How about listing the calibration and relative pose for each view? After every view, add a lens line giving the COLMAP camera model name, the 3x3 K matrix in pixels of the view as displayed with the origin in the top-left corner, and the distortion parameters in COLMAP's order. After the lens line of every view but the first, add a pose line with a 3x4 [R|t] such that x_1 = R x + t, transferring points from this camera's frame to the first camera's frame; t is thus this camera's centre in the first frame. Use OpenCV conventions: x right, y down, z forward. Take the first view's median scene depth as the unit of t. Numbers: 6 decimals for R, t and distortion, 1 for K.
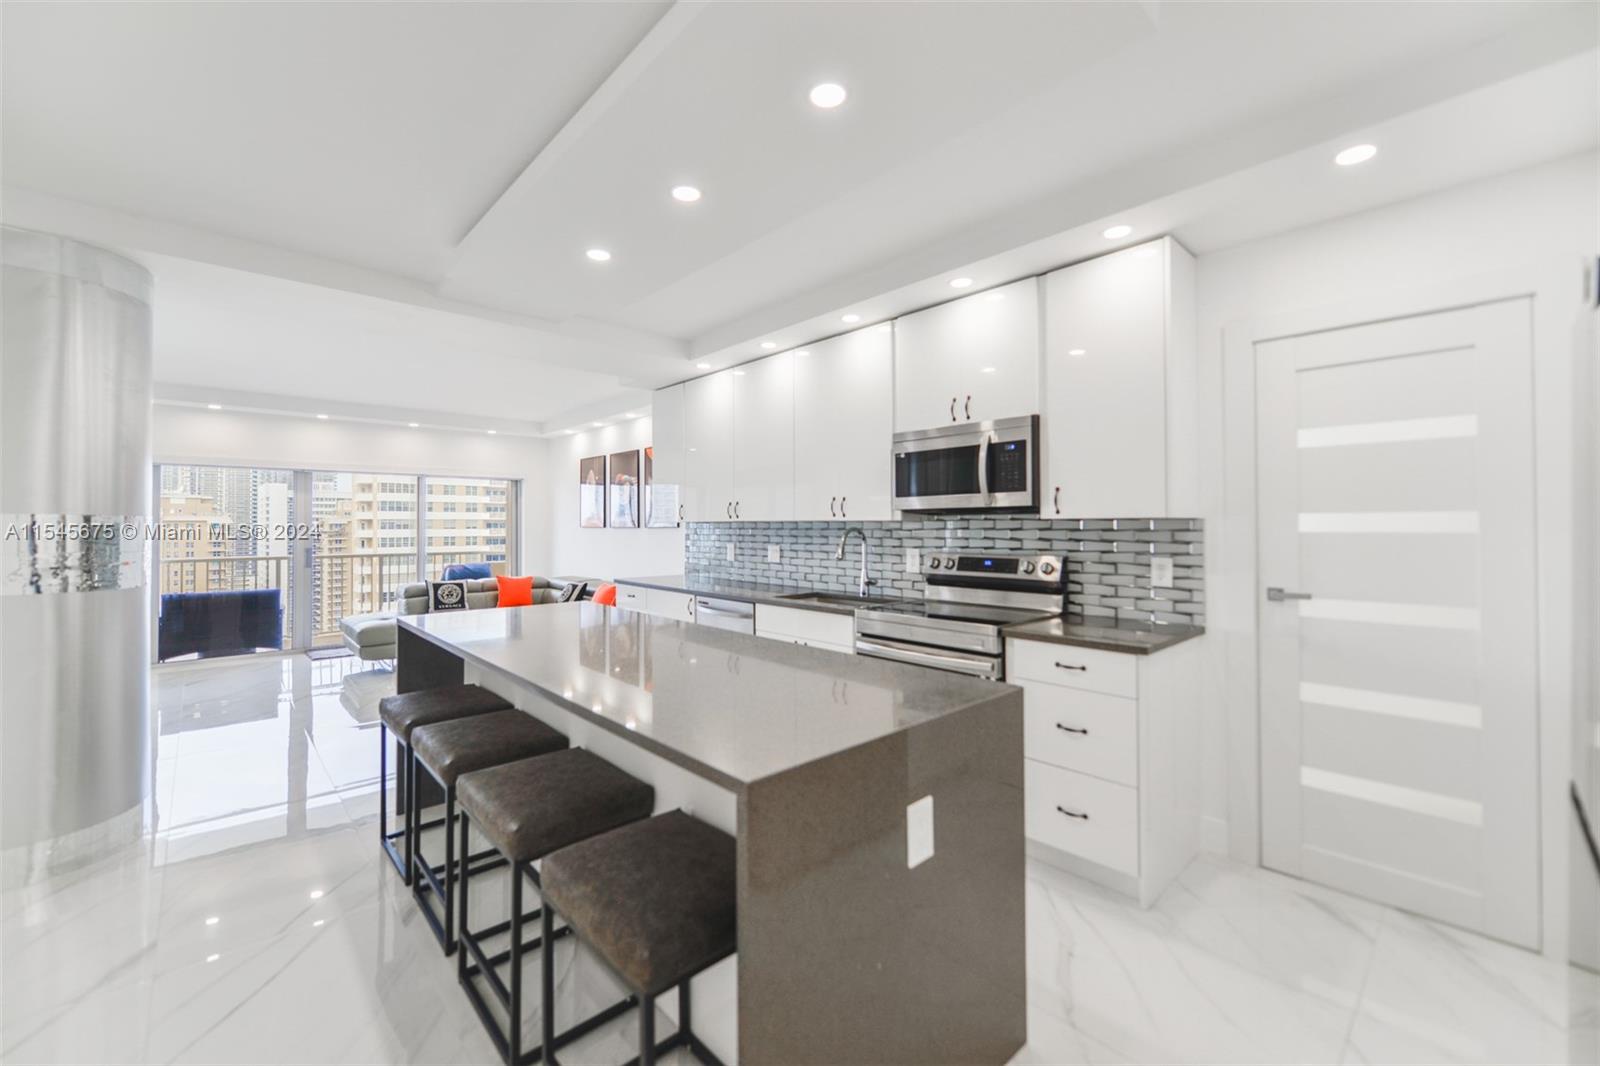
lens RADIAL K [[643.6, 0, 795.6], [0, 643.6, 517.6], [0, 0, 1]] dist [0.011023, -0.002935]
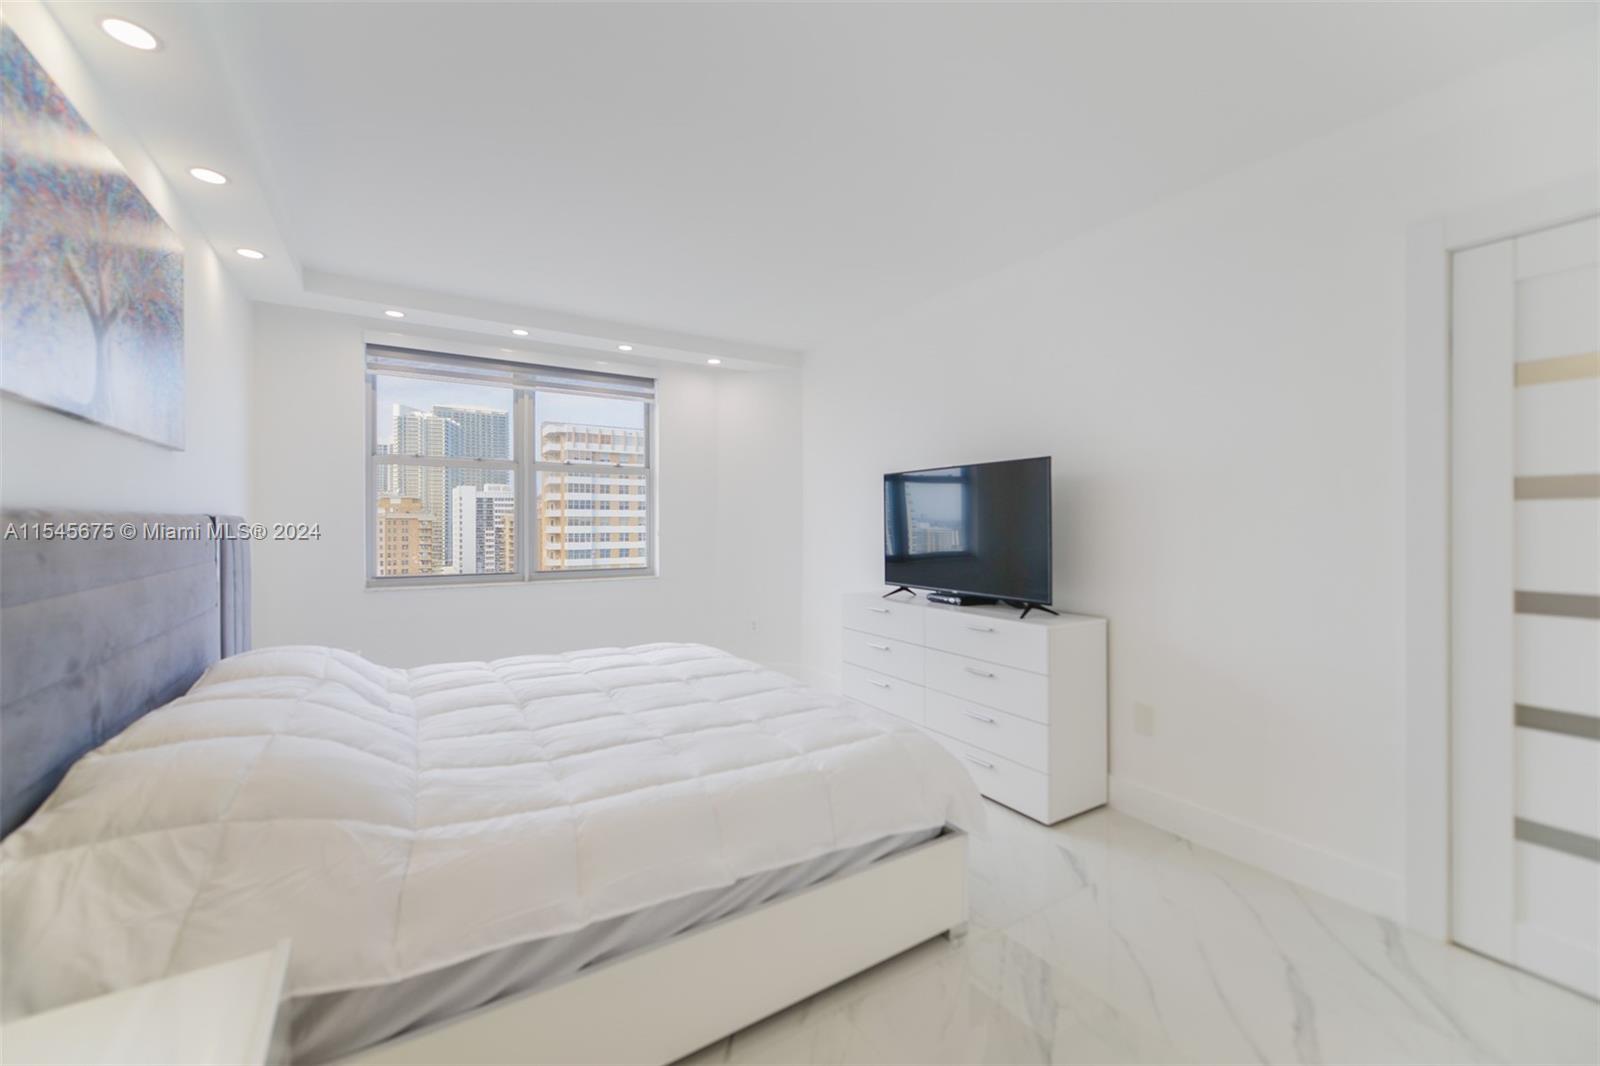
lens RADIAL K [[643.6, 0, 795.8], [0, 643.6, 533.0], [0, 0, 1]] dist [0.011023, -0.002935]
pose [[0.982876, 0.005485, -0.184188, -1.401739], [-0.000652, 0.999654, 0.026291, 0.029128], [0.184268, -0.025720, 0.982539, -0.027223]]
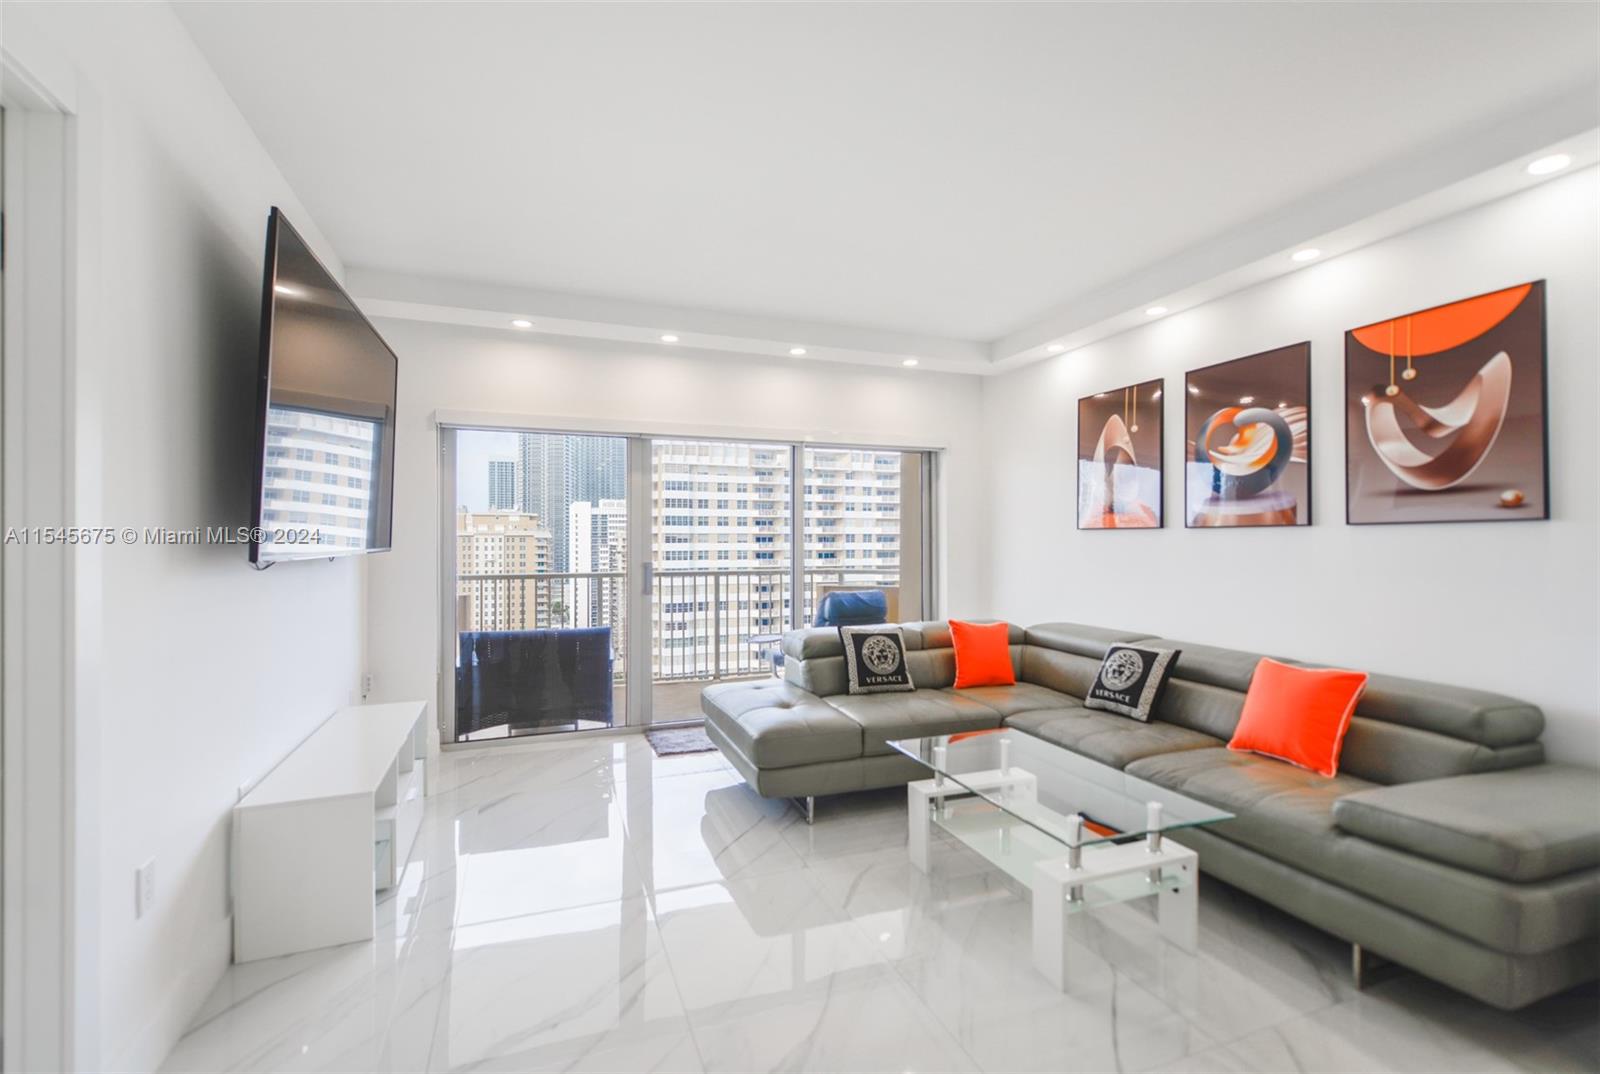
lens RADIAL K [[700.8, 0, 796.8], [0, 700.8, 537.8], [0, 0, 1]] dist [0.011439, -0.001264]
pose [[0.928981, 0.001438, -0.370126, -0.655639], [0.001455, 0.999971, 0.007536, 0.033667], [0.370126, -0.007540, 0.928951, 0.760117]]
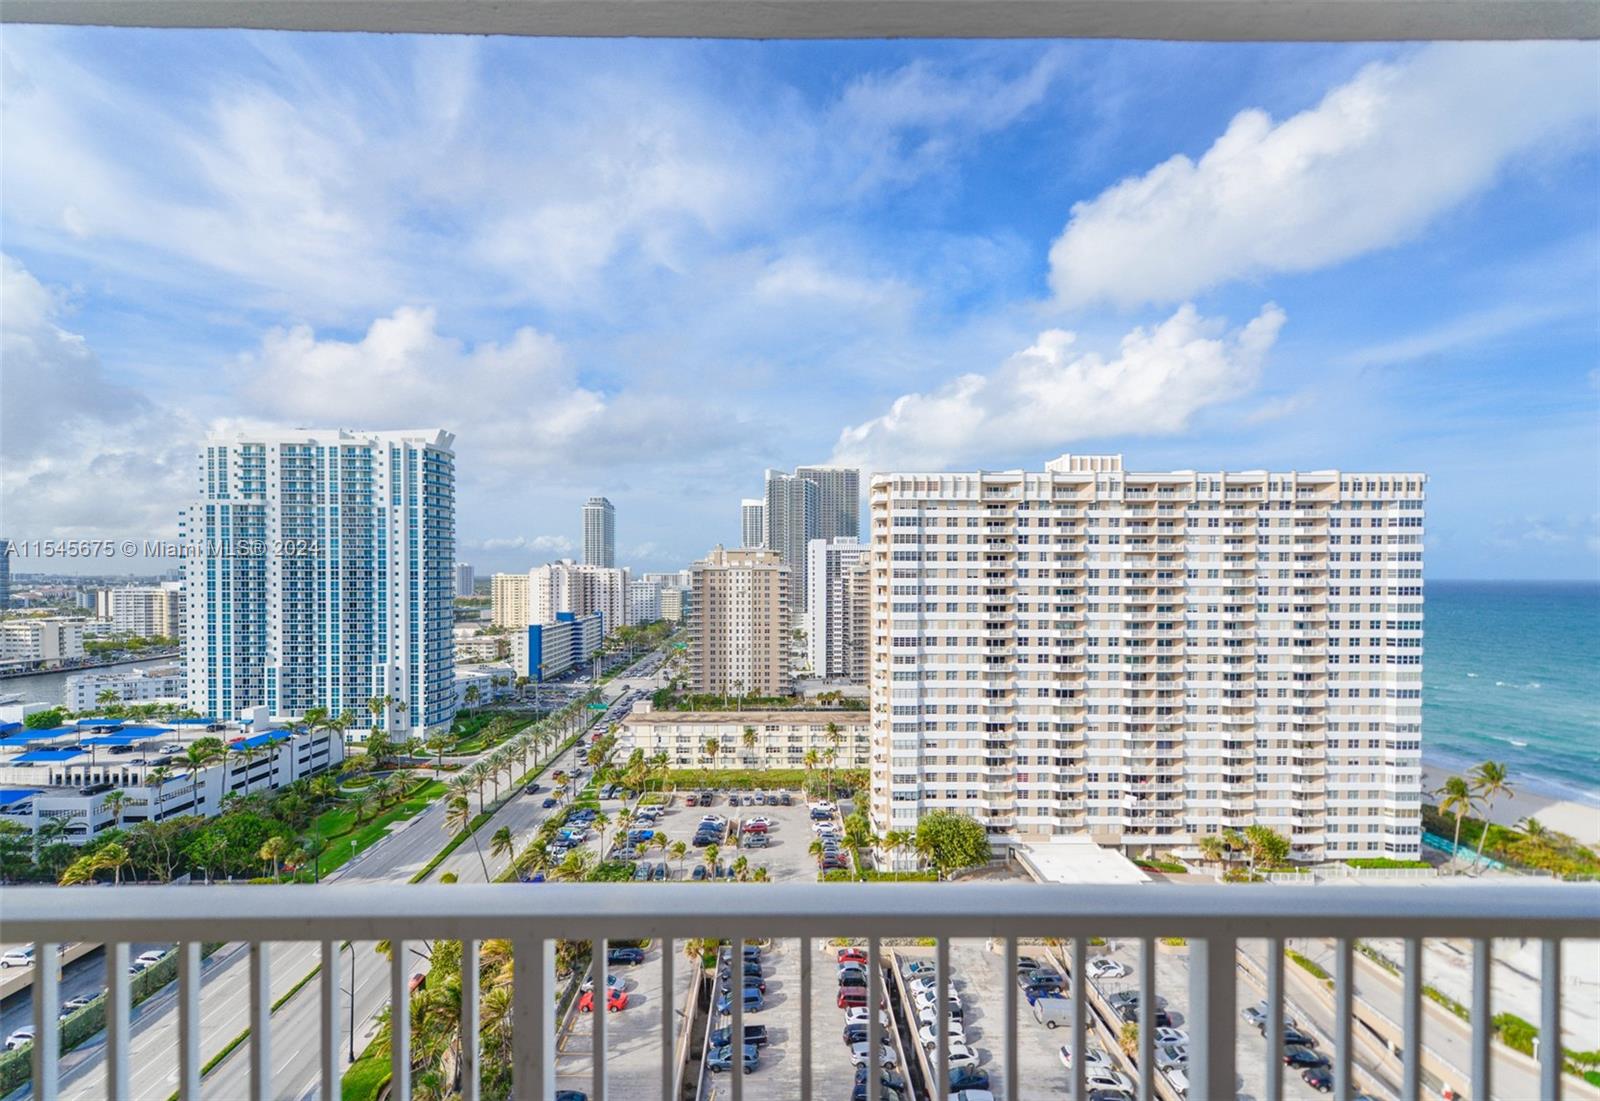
lens RADIAL K [[648.4, 0, 784.8], [0, 648.4, 587.3], [0, 0, 1]] dist [0.029916, -0.004499]
pose [[0.745167, 0.019561, -0.666591, -1.475124], [0.002538, 0.999479, 0.032166, -0.032386], [0.666873, -0.025661, 0.744729, 2.006684]]
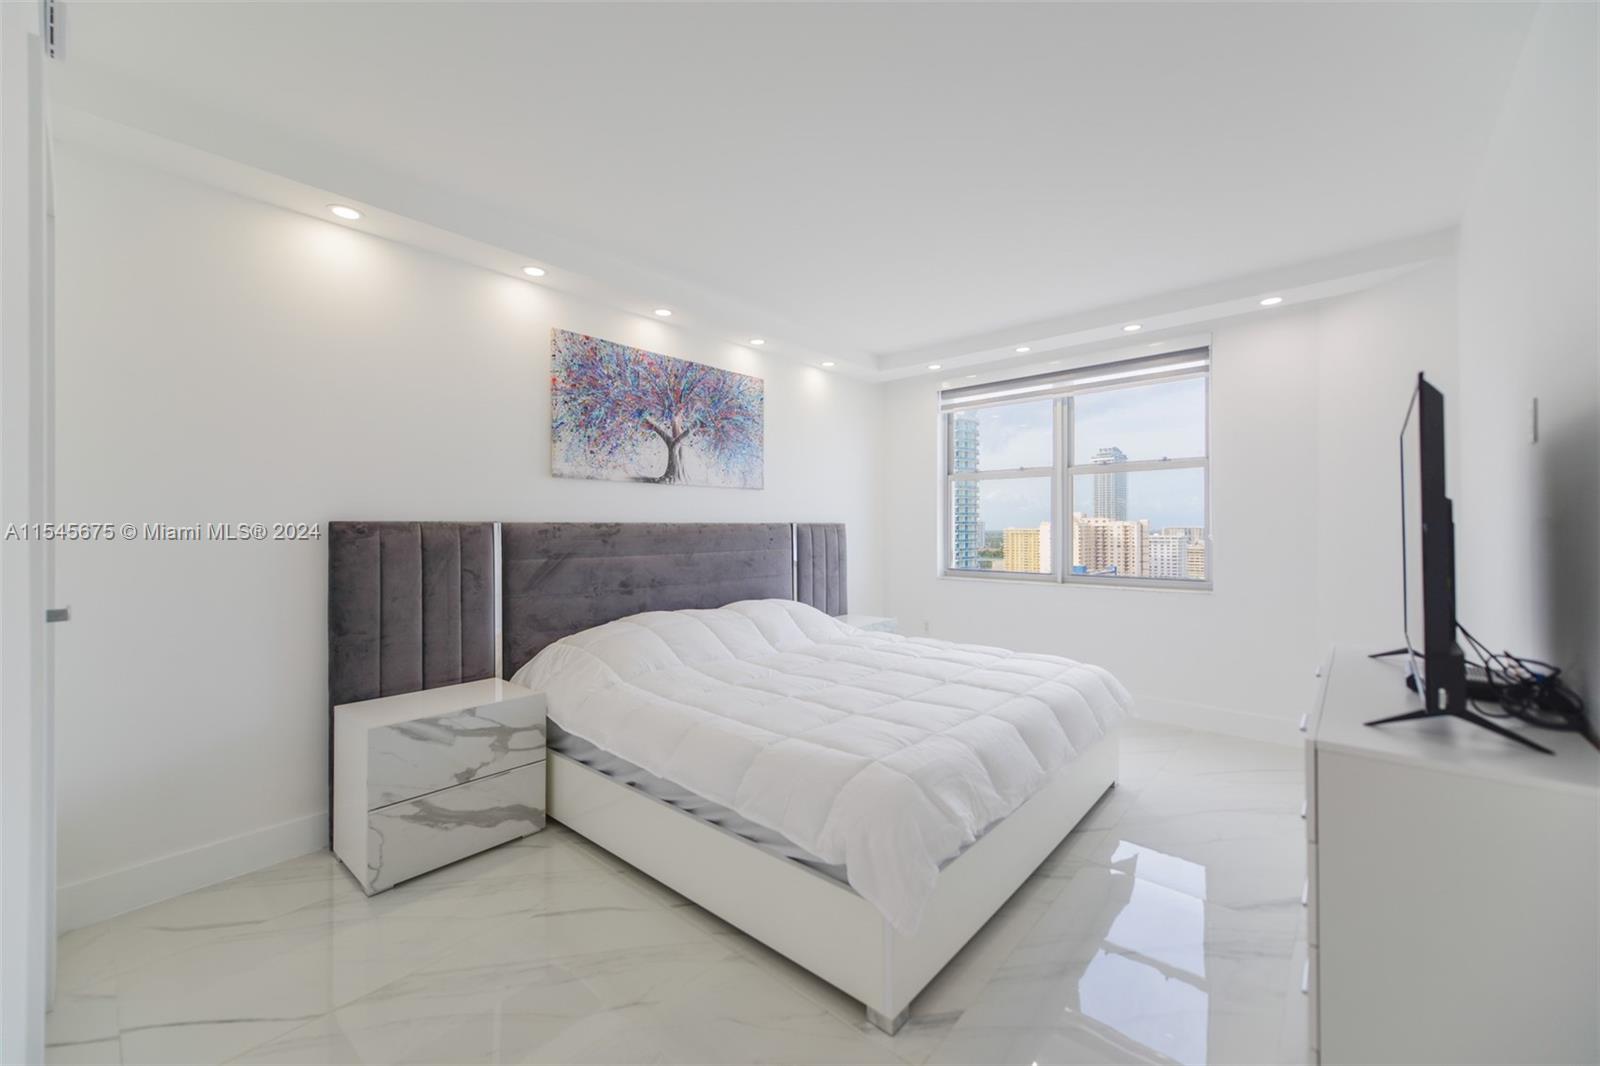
lens RADIAL K [[643.6, 0, 772.3], [0, 643.6, 530.8], [0, 0, 1]] dist [0.011023, -0.002935]
pose [[0.077826, 0.006617, -0.996945, -0.089656], [0.015009, 0.999857, 0.007808, 0.039434], [0.996854, -0.015571, 0.077716, 1.198960]]
